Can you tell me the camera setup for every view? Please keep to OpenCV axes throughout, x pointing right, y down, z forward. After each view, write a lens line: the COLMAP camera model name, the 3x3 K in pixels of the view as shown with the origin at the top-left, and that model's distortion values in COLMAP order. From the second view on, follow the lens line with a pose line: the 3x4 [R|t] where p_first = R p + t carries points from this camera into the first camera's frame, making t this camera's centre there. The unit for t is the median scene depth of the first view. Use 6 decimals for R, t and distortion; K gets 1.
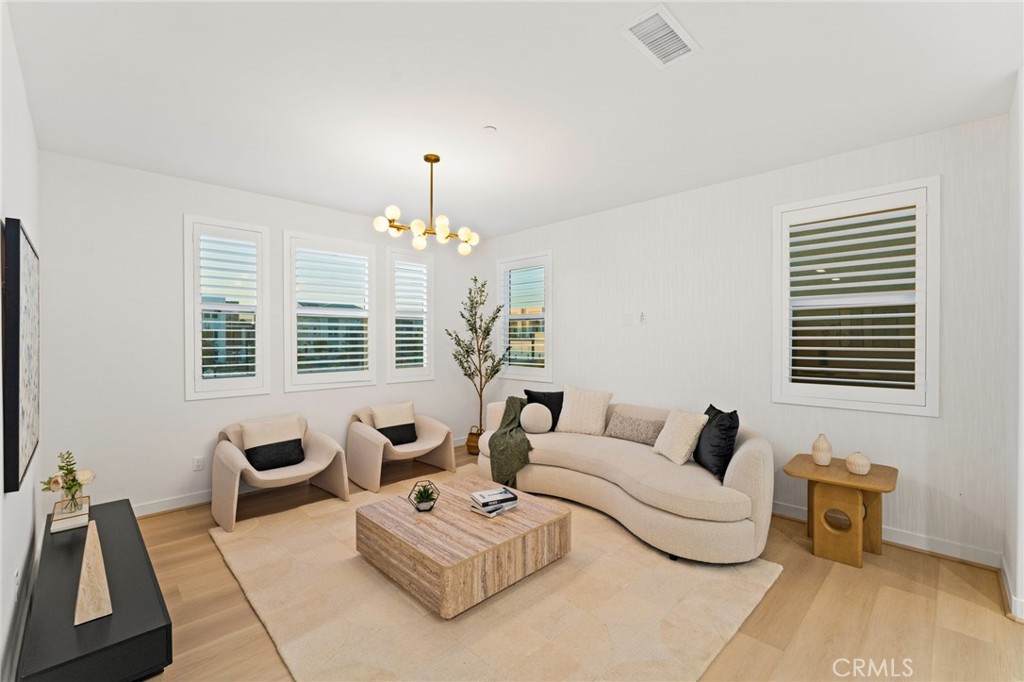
lens RADIAL K [[436.5, 0, 511.4], [0, 436.5, 344.7], [0, 0, 1]] dist [-0.003922, 0.000847]
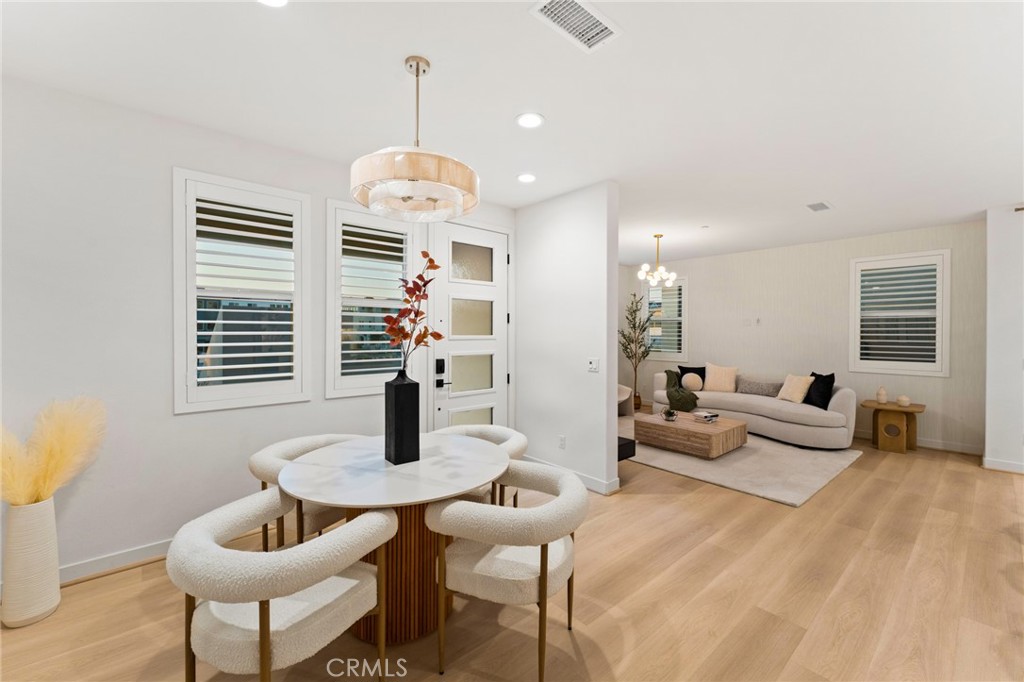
lens RADIAL K [[418.9, 0, 512.4], [0, 418.9, 337.1], [0, 0, 1]] dist [0.007918, 0.000112]
pose [[0.998721, 0.007967, -0.049930, -0.736920], [-0.008119, 0.999963, -0.002835, 0.012327], [0.049905, 0.003237, 0.998749, -0.832964]]
